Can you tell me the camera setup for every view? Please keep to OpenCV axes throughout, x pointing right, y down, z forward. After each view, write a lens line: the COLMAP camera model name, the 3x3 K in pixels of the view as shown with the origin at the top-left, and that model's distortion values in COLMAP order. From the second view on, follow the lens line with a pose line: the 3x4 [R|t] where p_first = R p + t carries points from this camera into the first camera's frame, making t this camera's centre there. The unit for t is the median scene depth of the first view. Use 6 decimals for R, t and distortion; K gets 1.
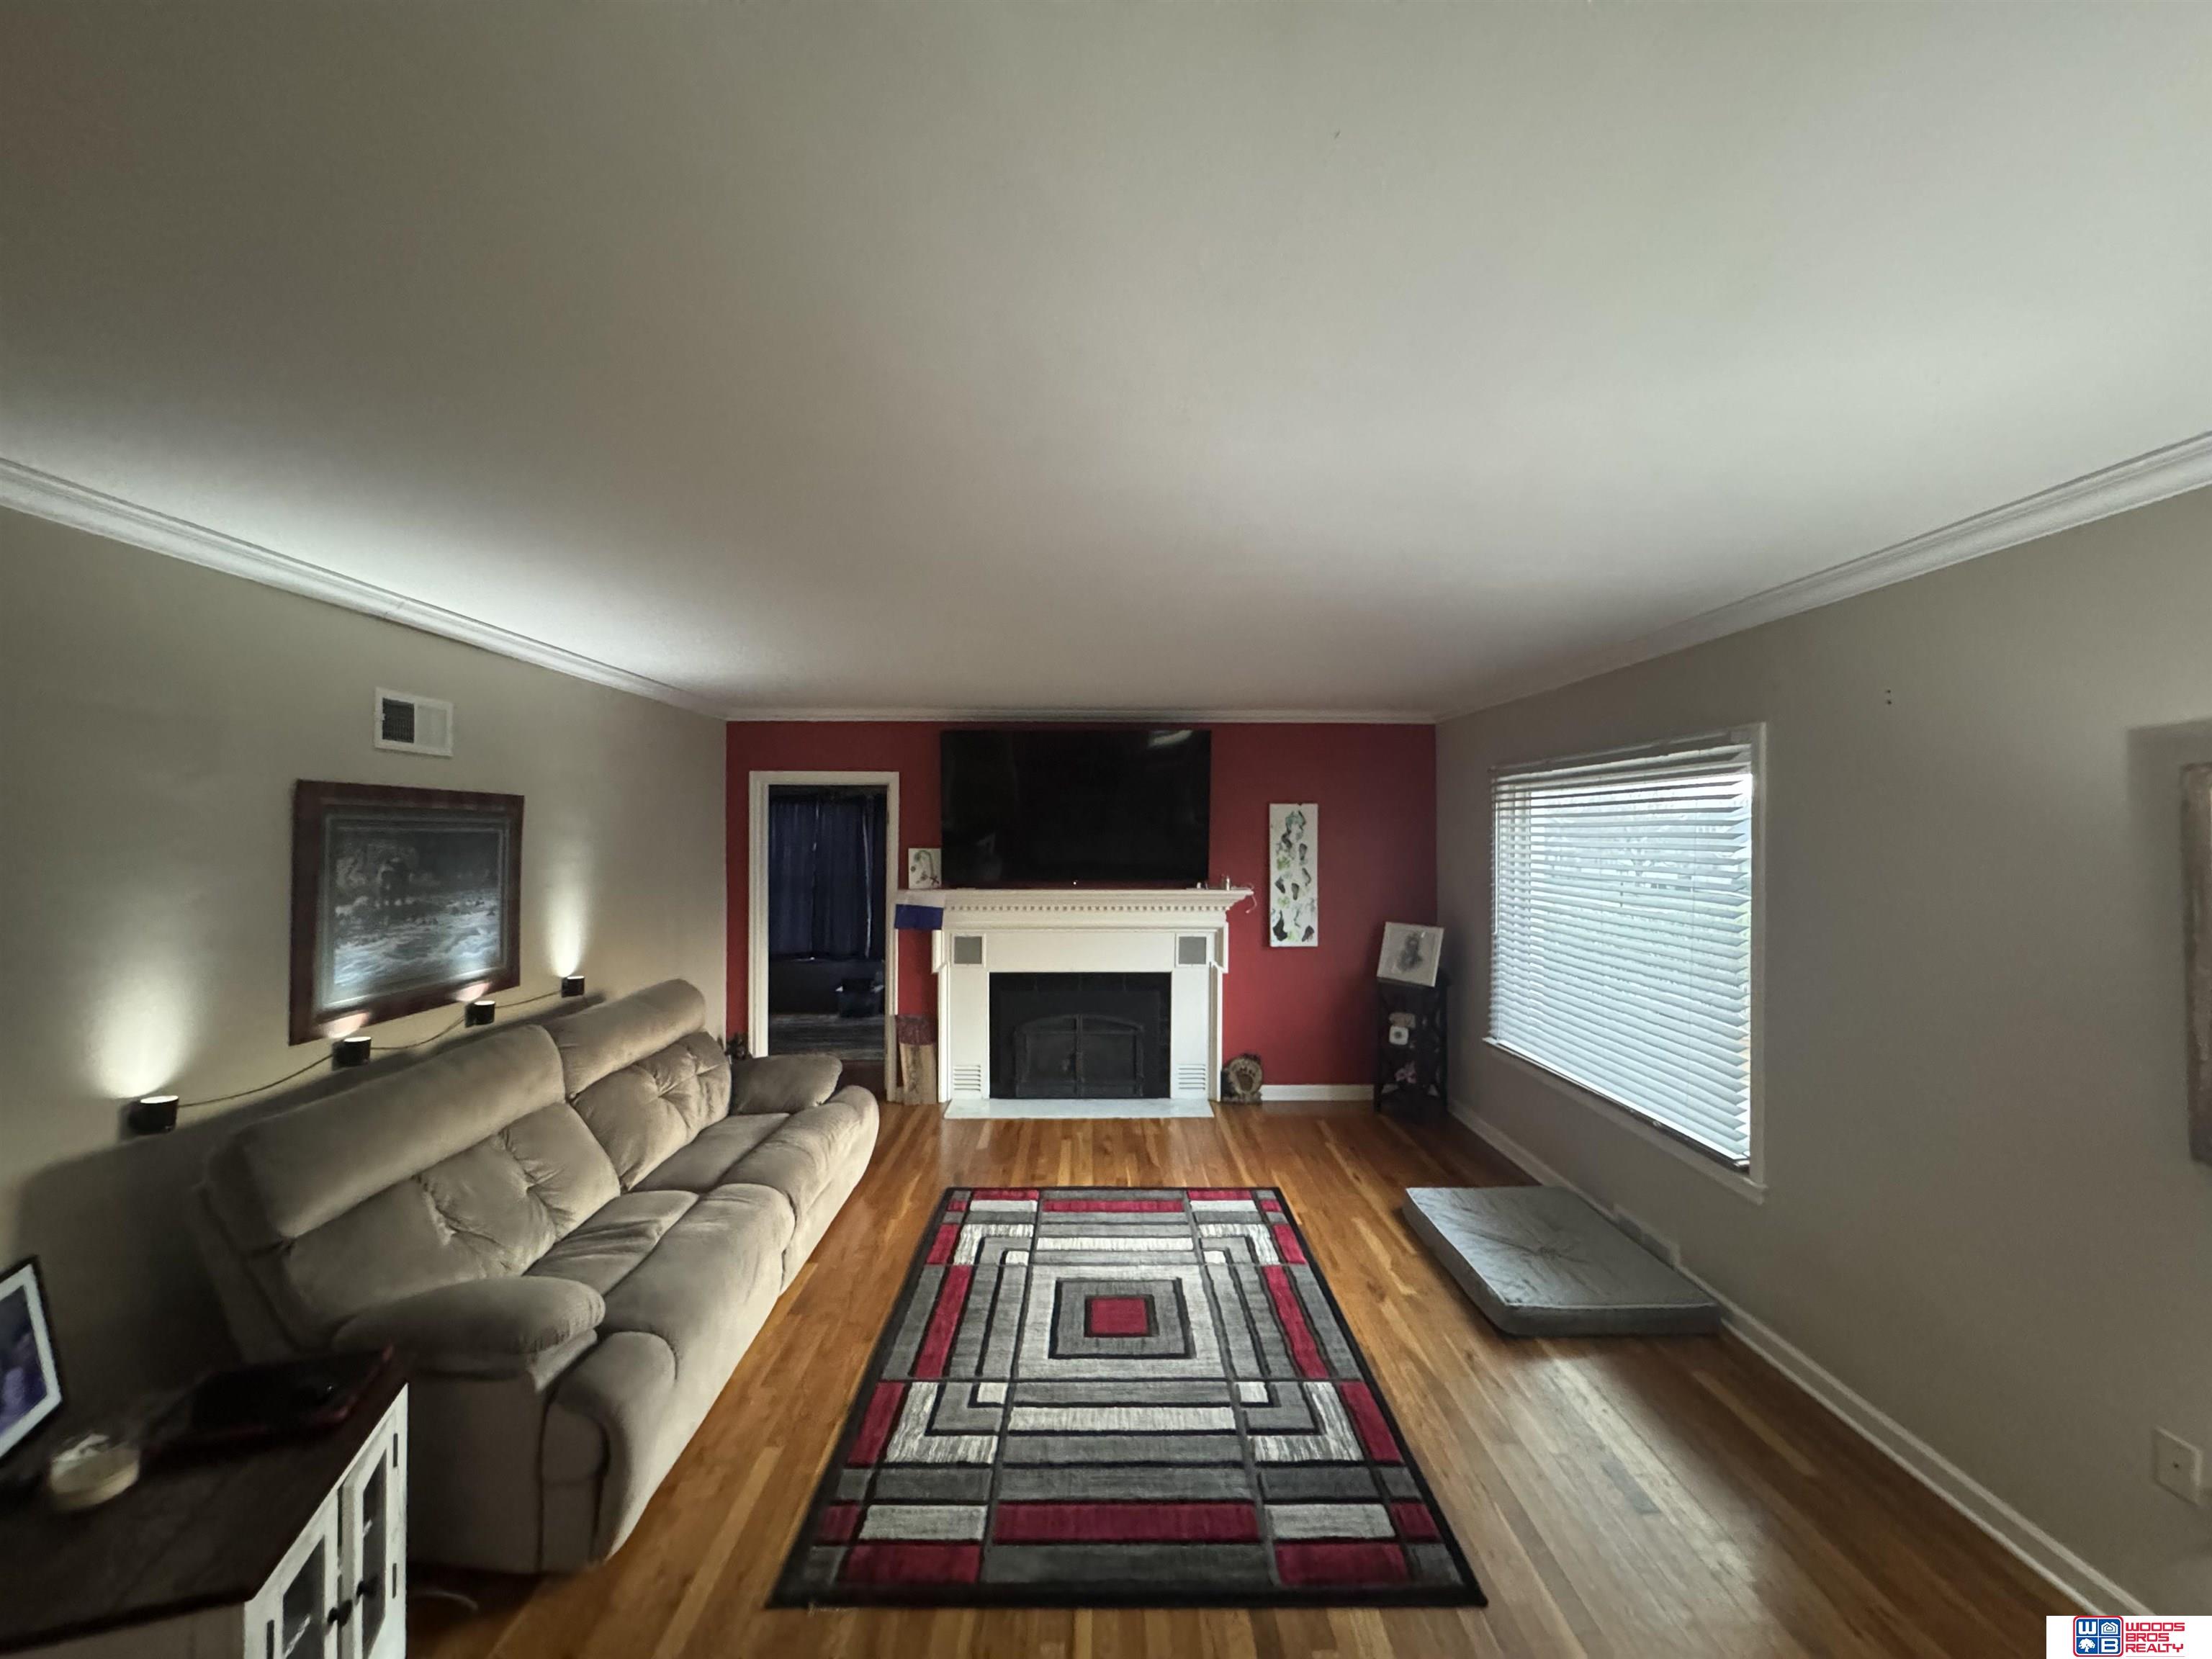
lens RADIAL K [[888.2, 0, 1104.5], [0, 888.2, 833.0], [0, 0, 1]] dist [-0.002026, 0.000645]
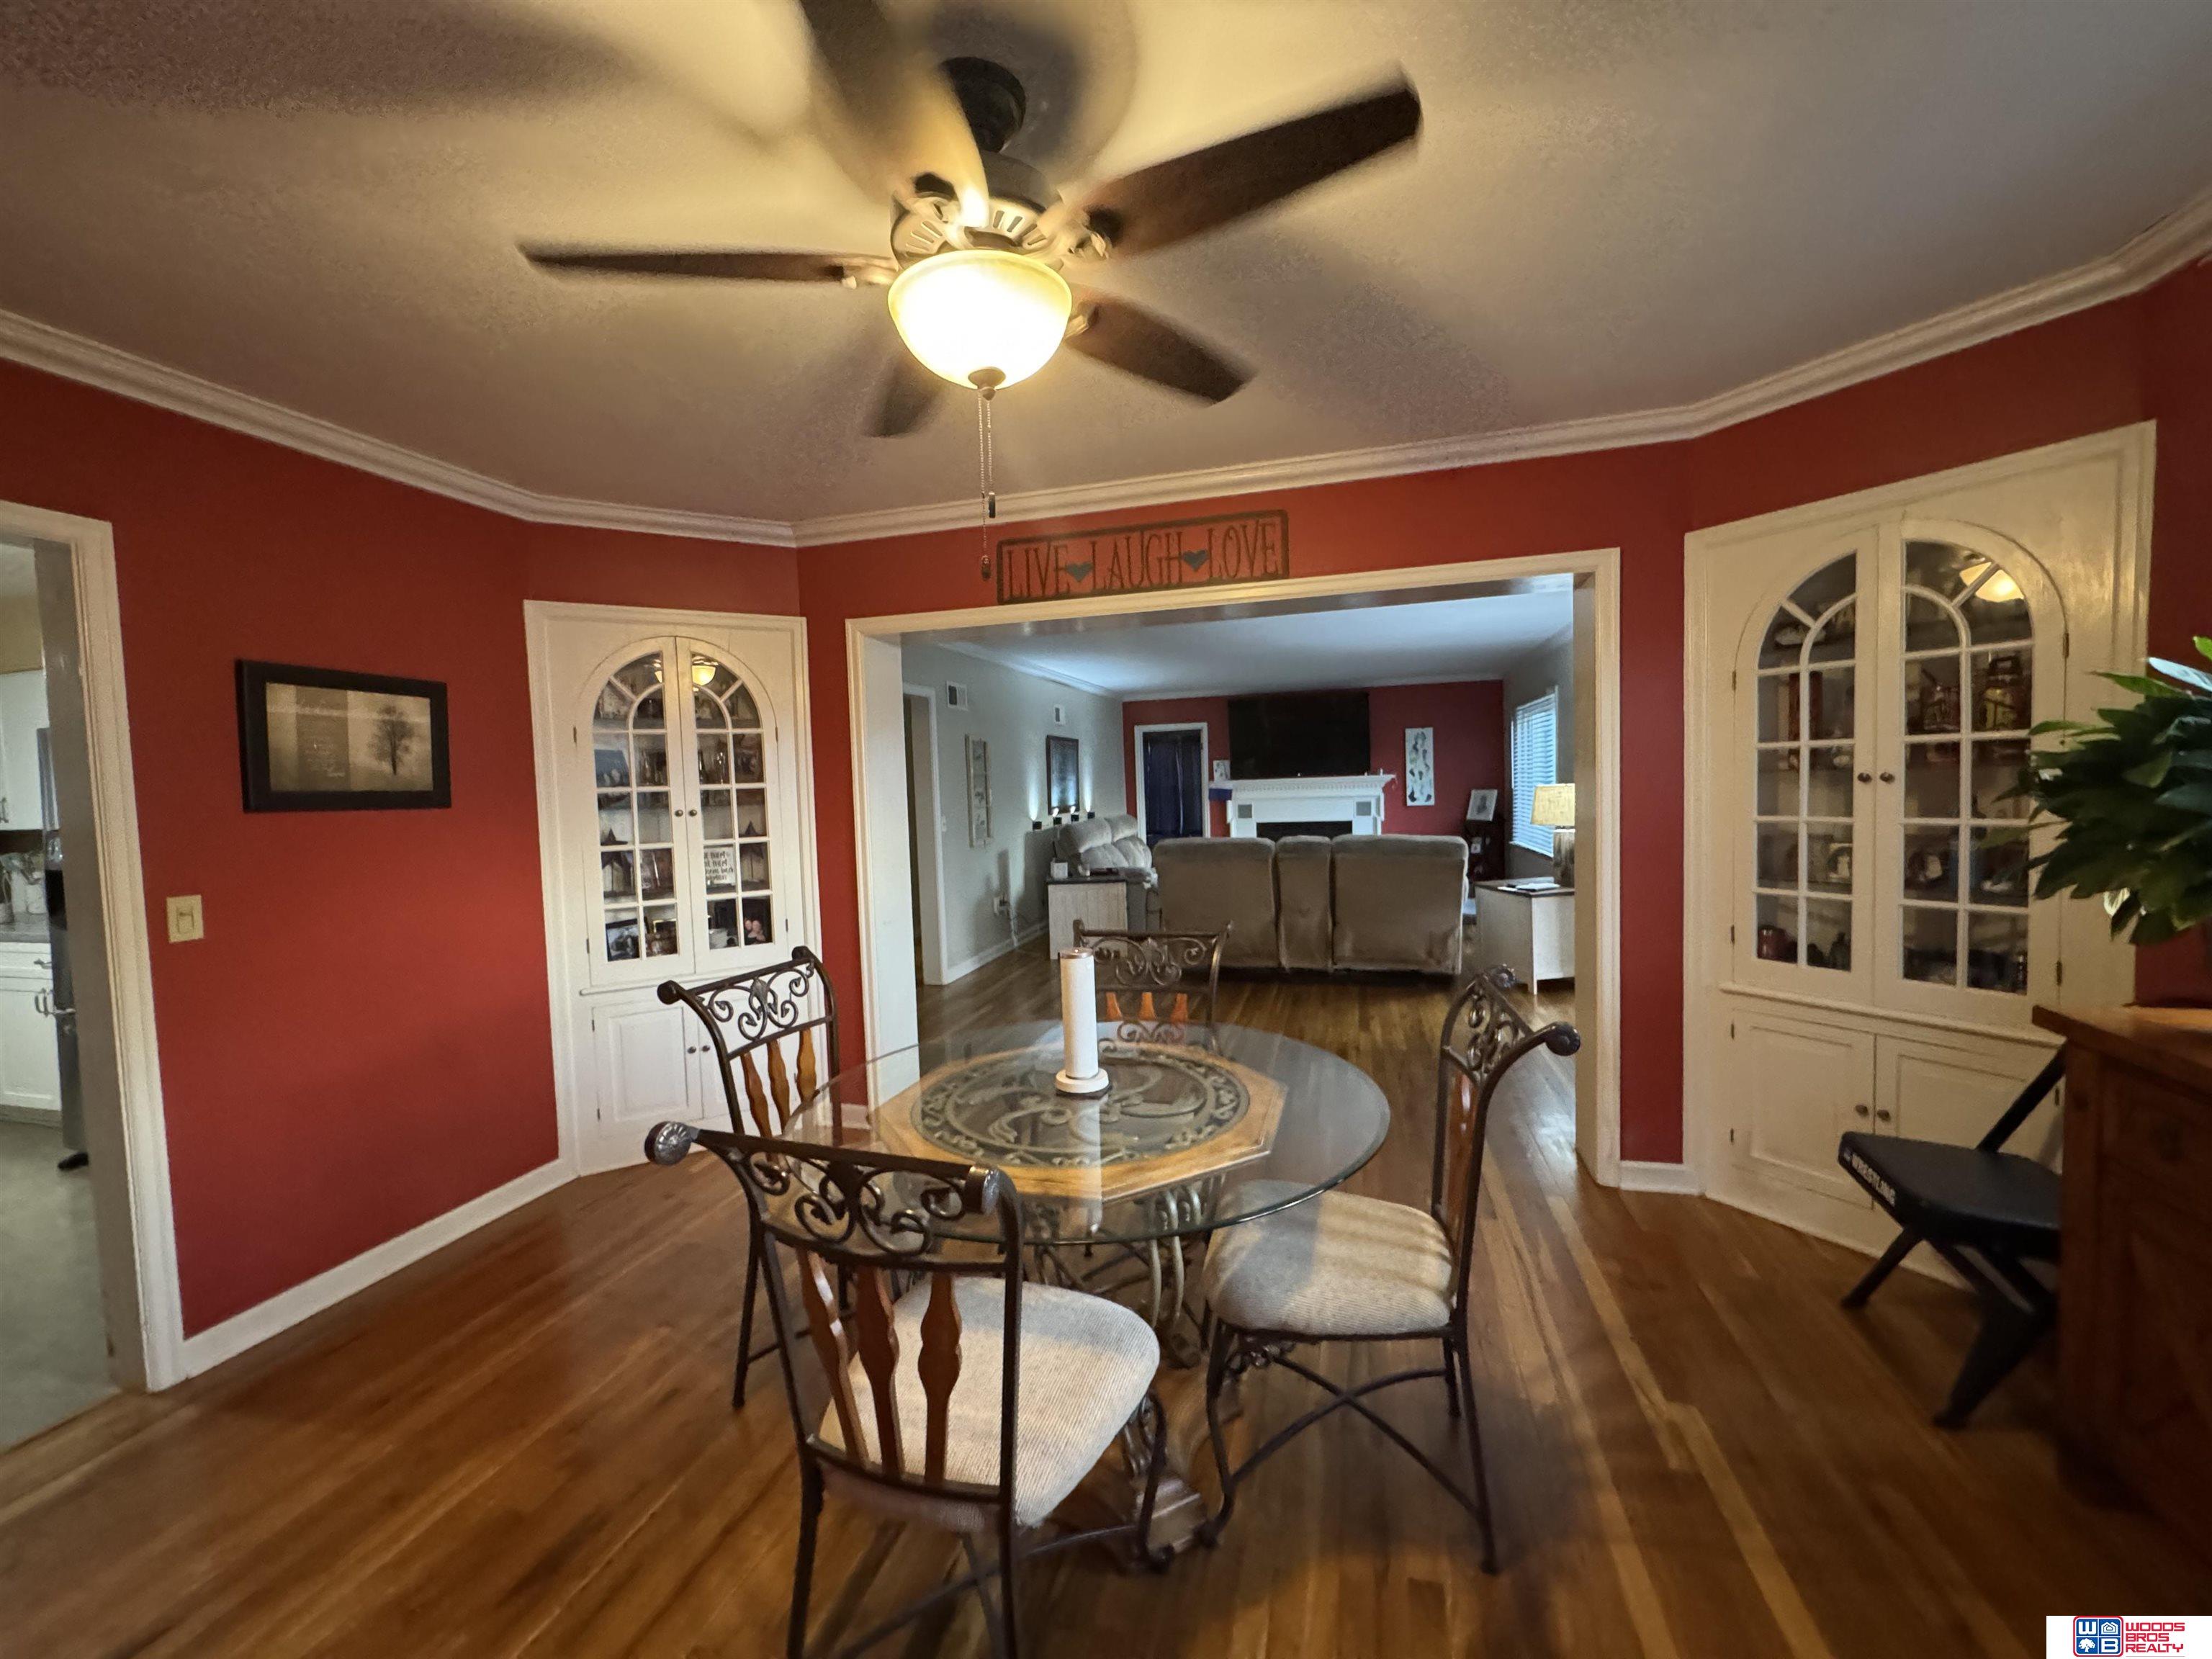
lens RADIAL K [[888.2, 0, 1109.8], [0, 888.2, 825.3], [0, 0, 1]] dist [-0.002026, 0.000645]
pose [[0.961256, -0.020574, -0.274889, 0.148076], [0.035557, 0.998134, 0.049632, 0.082092], [0.273355, -0.057484, 0.960194, -1.459154]]
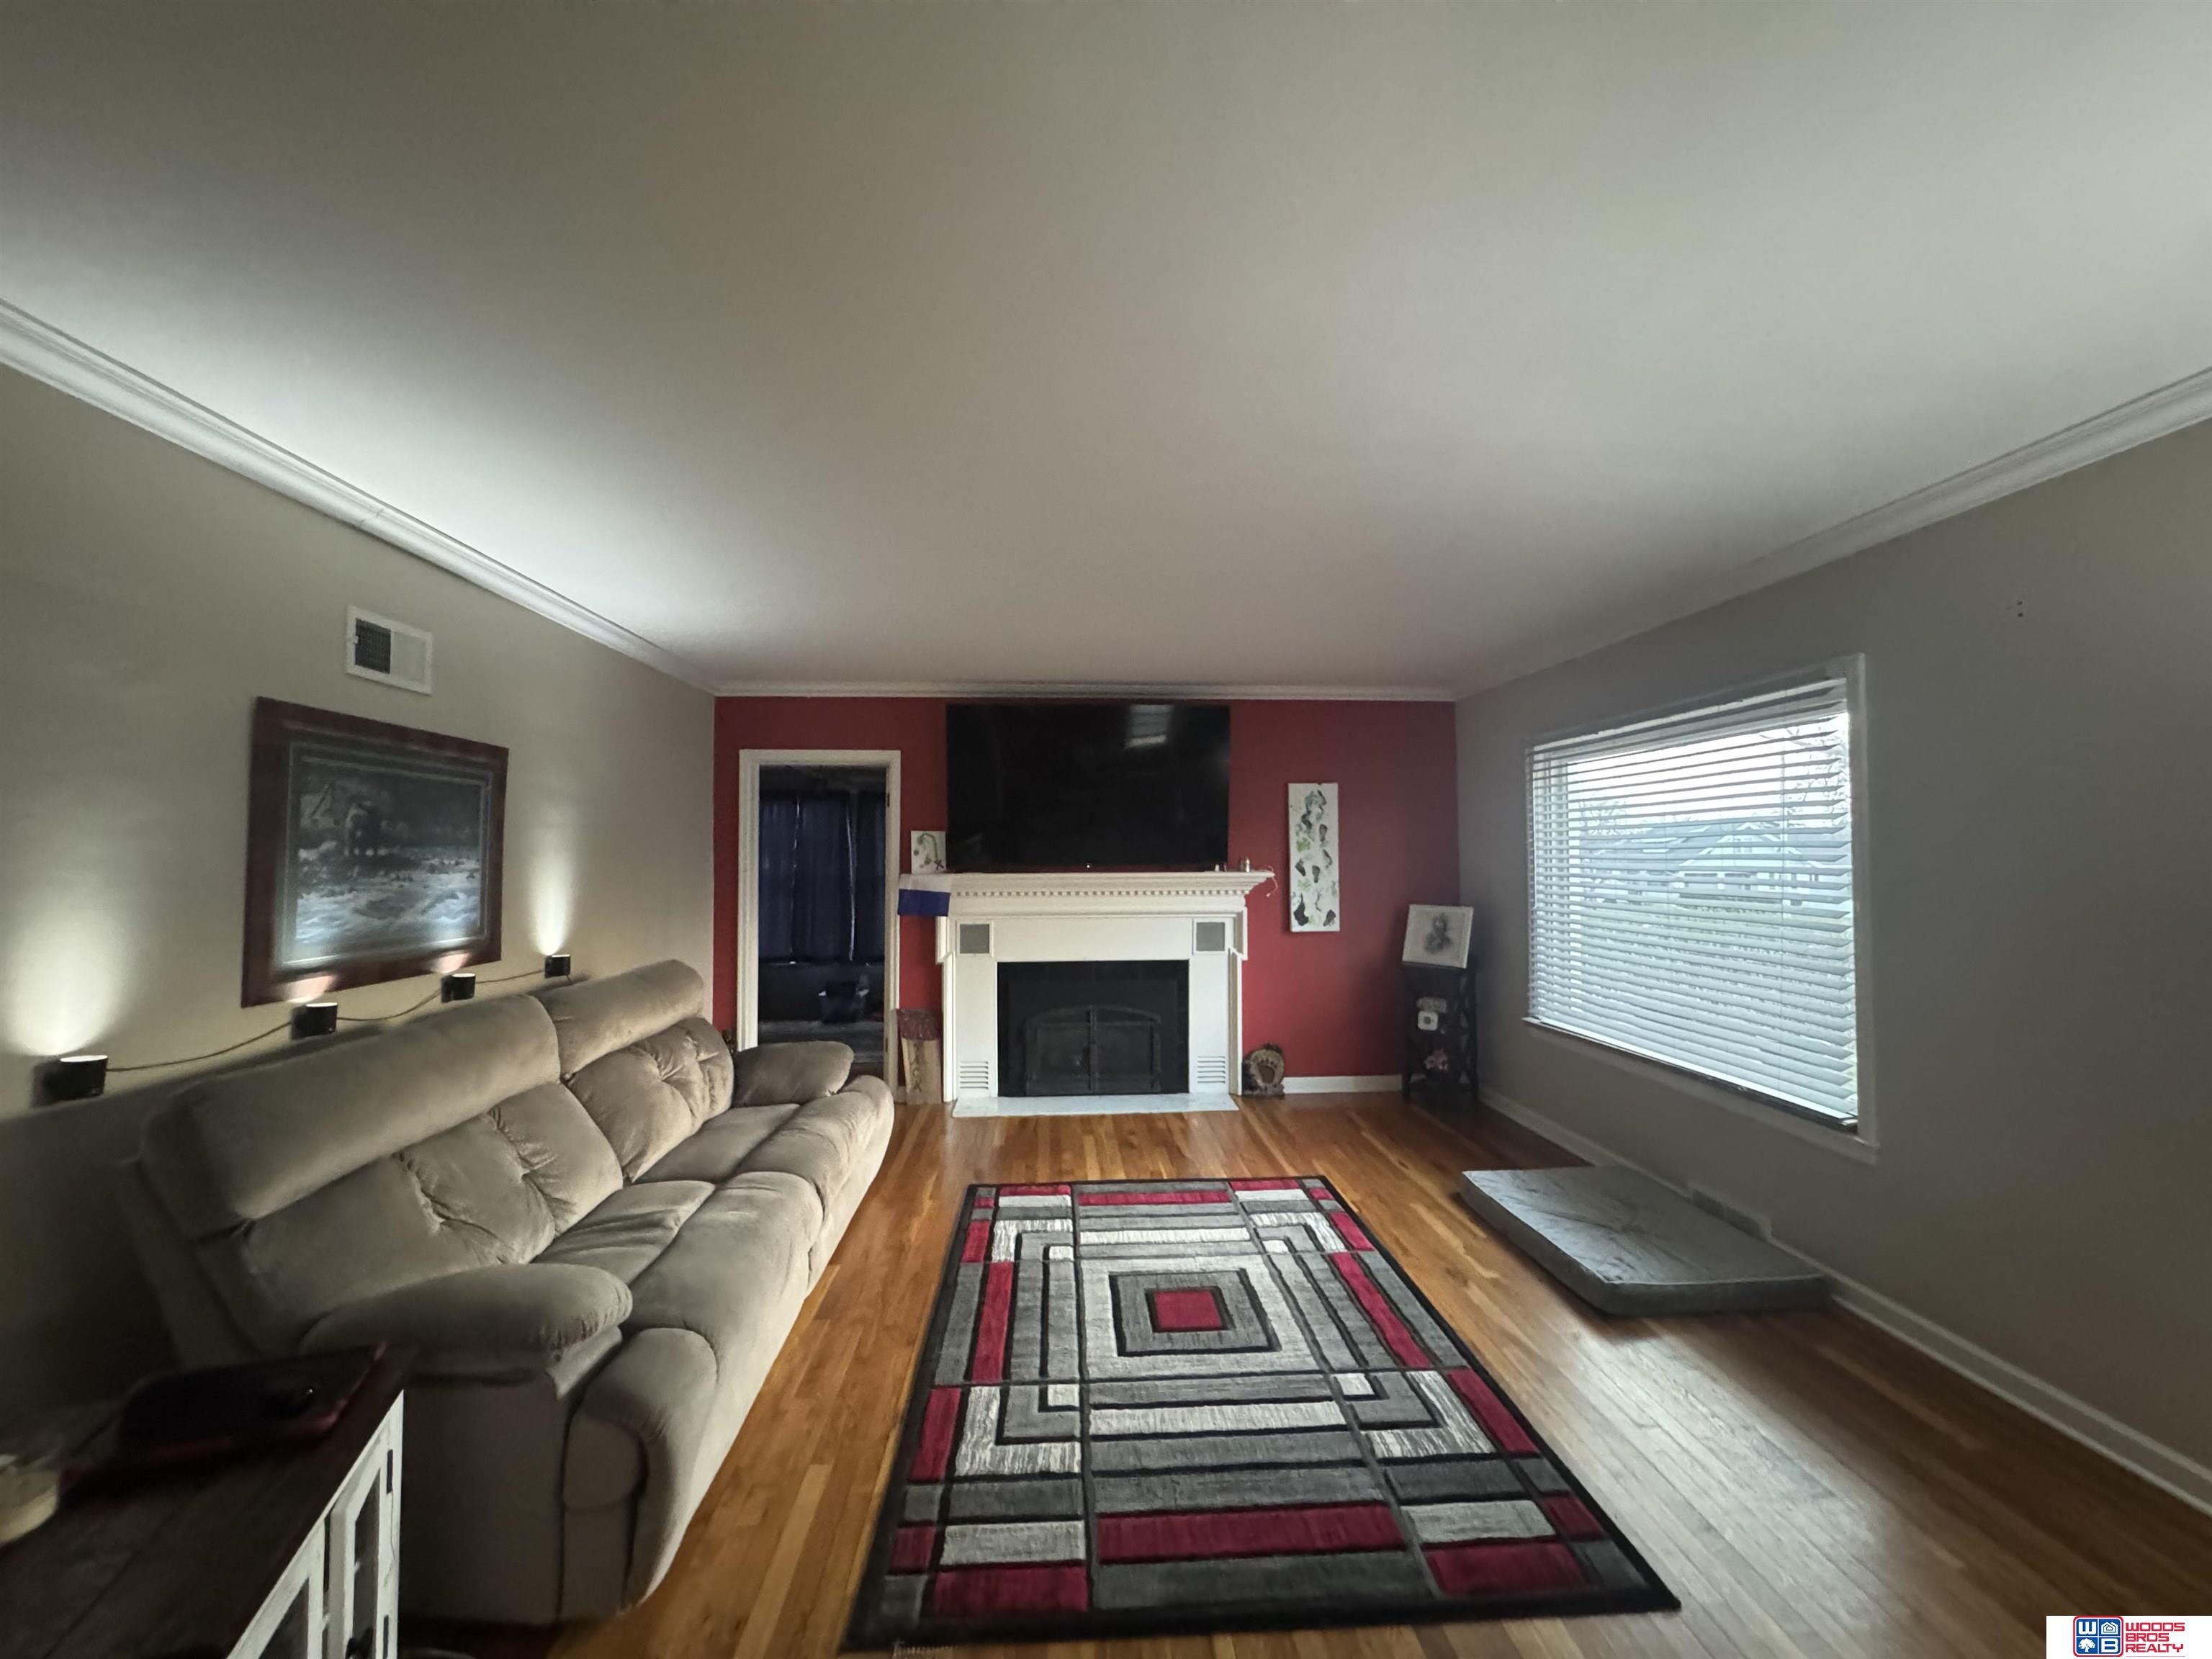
lens RADIAL K [[888.2, 0, 1104.7], [0, 888.2, 832.6], [0, 0, 1]] dist [-0.002026, 0.000645]
pose [[0.998848, -0.005344, 0.047688, -0.089963], [0.006647, 0.999608, -0.027209, 0.068862], [-0.047524, 0.027495, 0.998492, 0.072708]]
